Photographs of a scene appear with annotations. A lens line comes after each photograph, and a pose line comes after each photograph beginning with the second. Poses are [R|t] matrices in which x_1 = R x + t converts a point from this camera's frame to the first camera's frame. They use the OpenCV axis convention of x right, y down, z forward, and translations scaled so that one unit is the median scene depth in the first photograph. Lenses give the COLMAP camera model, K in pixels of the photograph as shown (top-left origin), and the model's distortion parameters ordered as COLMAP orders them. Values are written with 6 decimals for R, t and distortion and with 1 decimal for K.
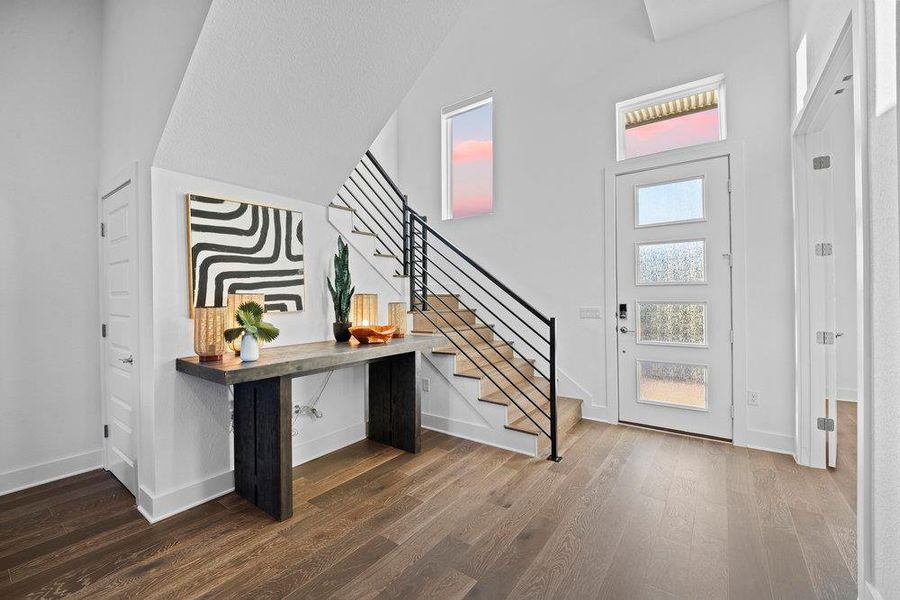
lens RADIAL K [[378.7, 0, 460.8], [0, 378.7, 282.6], [0, 0, 1]] dist [-0.000308, -0.000057]
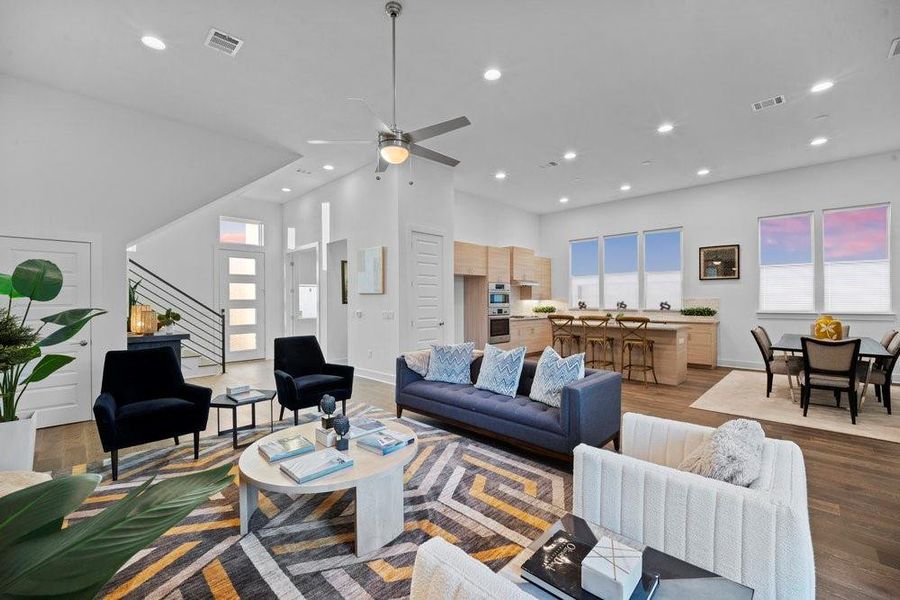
lens RADIAL K [[372.9, 0, 448.3], [0, 372.9, 300.3], [0, 0, 1]] dist [0.002180, -0.009035]
pose [[0.150036, 0.001028, 0.988680, -2.010303], [-0.003282, 0.999994, -0.000542, 0.005935], [-0.988675, -0.003163, 0.150039, -0.802457]]
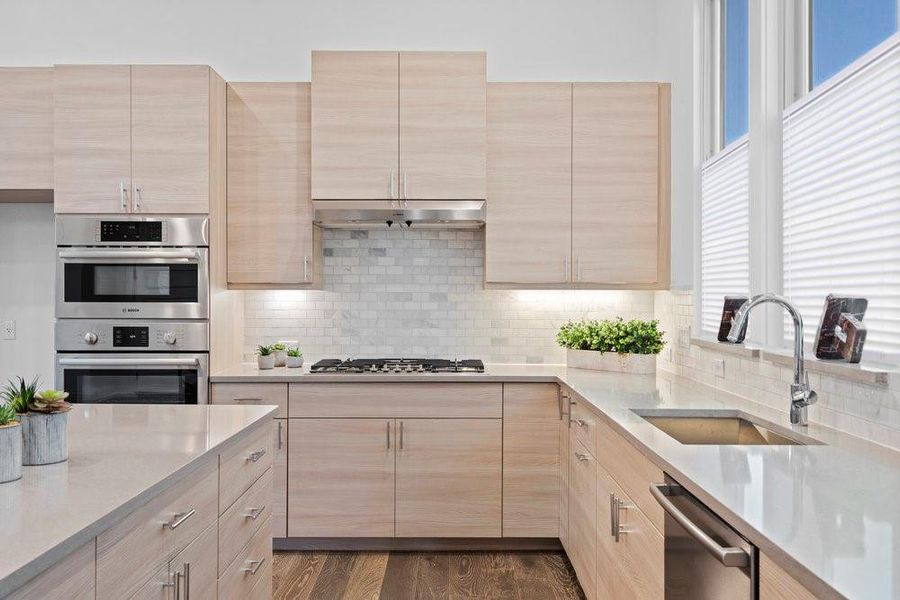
lens RADIAL K [[809.1, 0, 450.0], [0, 809.1, 300.0], [0, 0, 1]] dist [0.004482, -0.000707]
pose [[0.811133, -0.000161, 0.584862, 0.443016], [-0.007349, 0.999918, 0.010468, 0.002771], [-0.584816, -0.012789, 0.811065, -2.254798]]
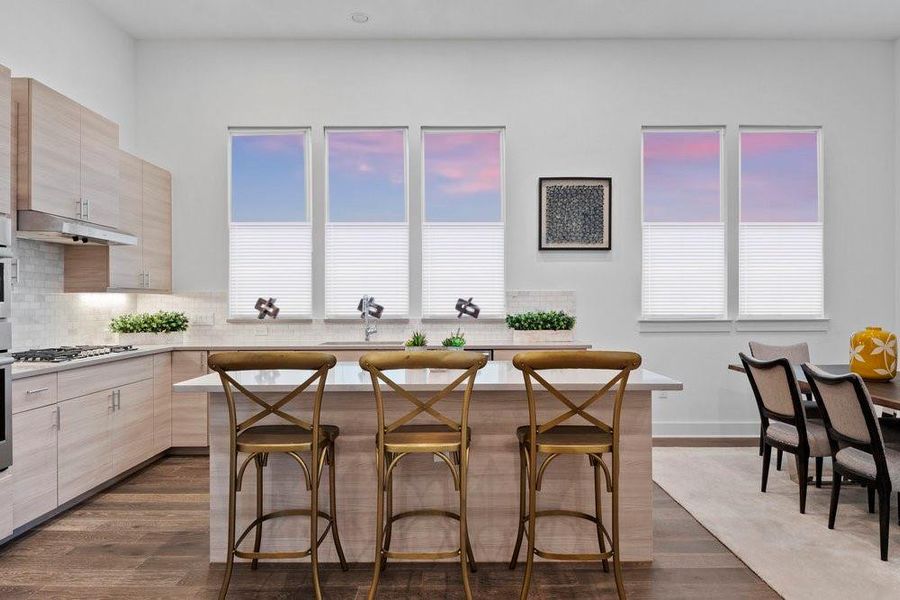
lens RADIAL K [[572.1, 0, 450.0], [0, 572.1, 300.0], [0, 0, 1]] dist [0.013493, -0.002562]
pose [[-0.591242, 0.005278, 0.806477, -0.372580], [-0.001243, 0.999971, -0.007455, 0.028633], [-0.806493, -0.005410, -0.591219, -0.866066]]
